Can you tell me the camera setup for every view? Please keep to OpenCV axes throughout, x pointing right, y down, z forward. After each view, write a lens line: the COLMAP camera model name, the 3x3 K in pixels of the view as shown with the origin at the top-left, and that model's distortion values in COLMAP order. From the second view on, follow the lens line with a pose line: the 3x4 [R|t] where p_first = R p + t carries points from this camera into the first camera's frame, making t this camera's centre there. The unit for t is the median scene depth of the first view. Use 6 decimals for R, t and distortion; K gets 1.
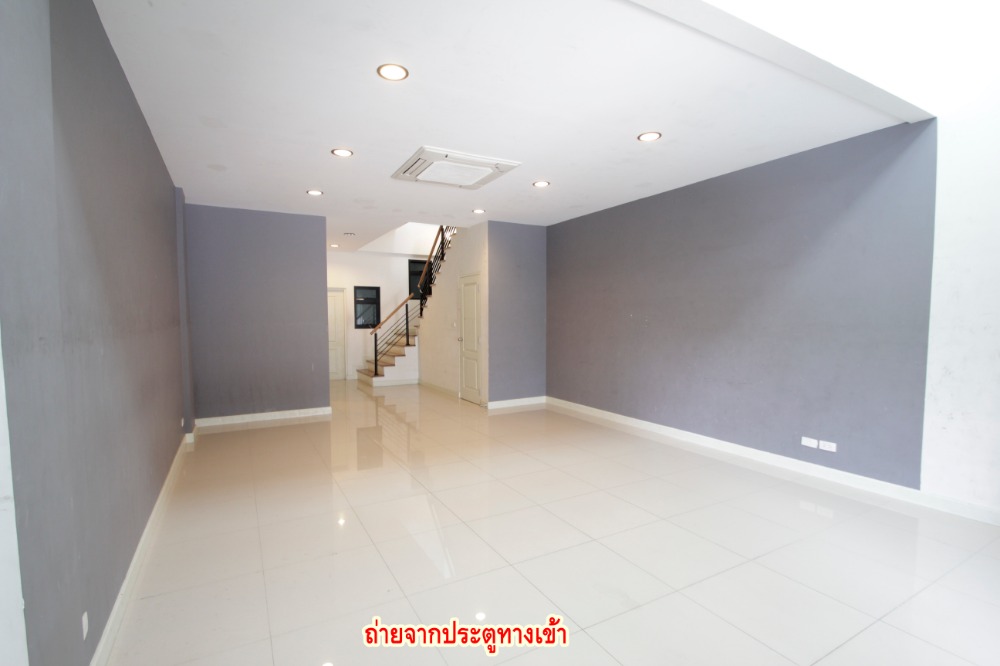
lens RADIAL K [[465.2, 0, 487.7], [0, 465.2, 338.5], [0, 0, 1]] dist [0.006089, -0.011822]
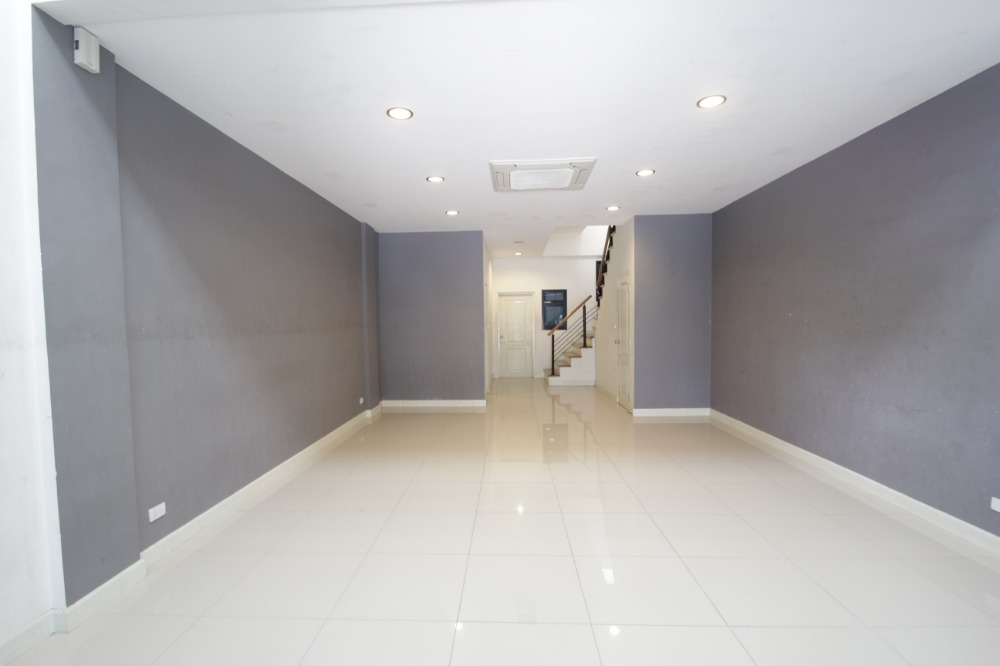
lens RADIAL K [[465.2, 0, 487.5], [0, 465.2, 340.5], [0, 0, 1]] dist [0.006089, -0.011822]
pose [[0.855863, 0.015197, -0.516980, 0.218889], [-0.014163, 0.999882, 0.005946, -0.002501], [0.517009, 0.002233, 0.855977, 0.039527]]
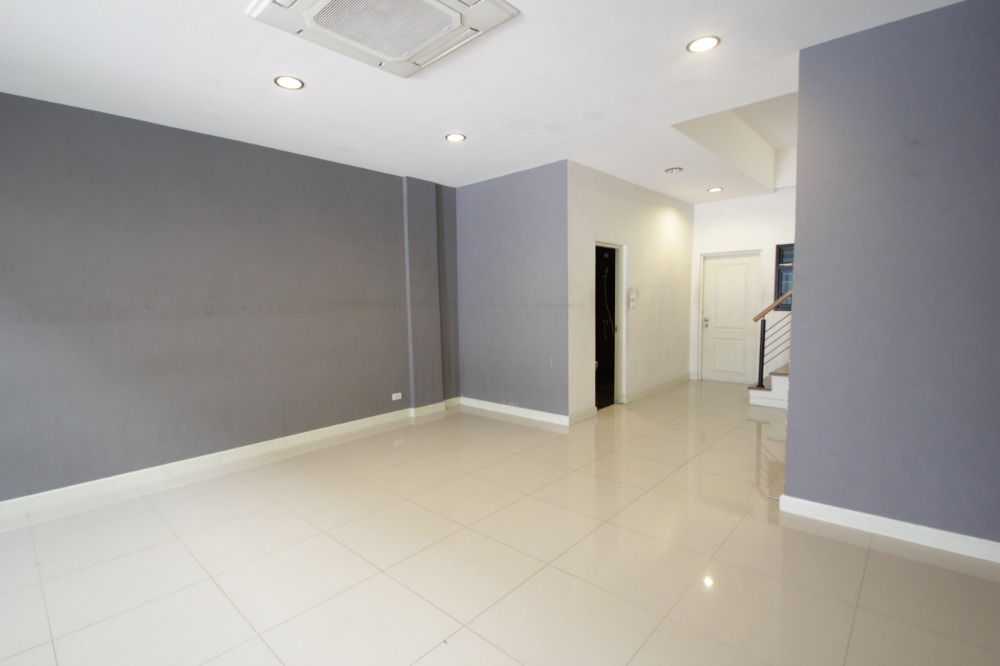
lens RADIAL K [[465.2, 0, 484.5], [0, 465.2, 339.9], [0, 0, 1]] dist [0.006089, -0.011822]
pose [[0.317449, 0.080517, -0.944851, 0.287996], [-0.026166, 0.996753, 0.076149, -0.027548], [0.947914, 0.000550, 0.318525, 0.570134]]
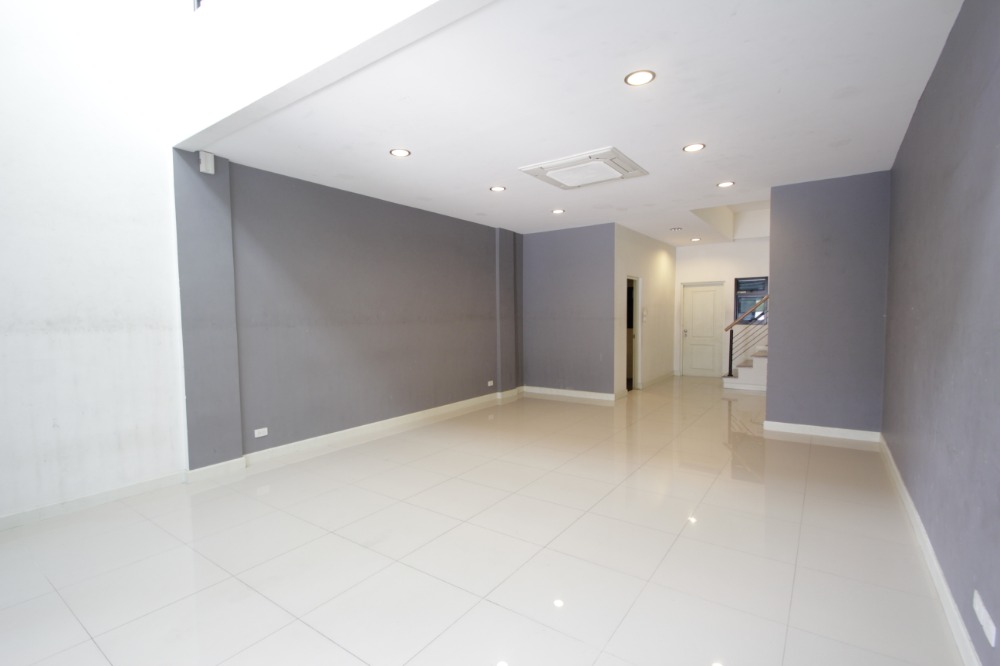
lens RADIAL K [[465.2, 0, 488.1], [0, 465.2, 341.5], [0, 0, 1]] dist [0.006089, -0.011822]
pose [[0.432844, 0.050339, -0.900062, 0.471394], [-0.032601, 0.998661, 0.040175, -0.012156], [0.900879, 0.011953, 0.433906, 0.223412]]
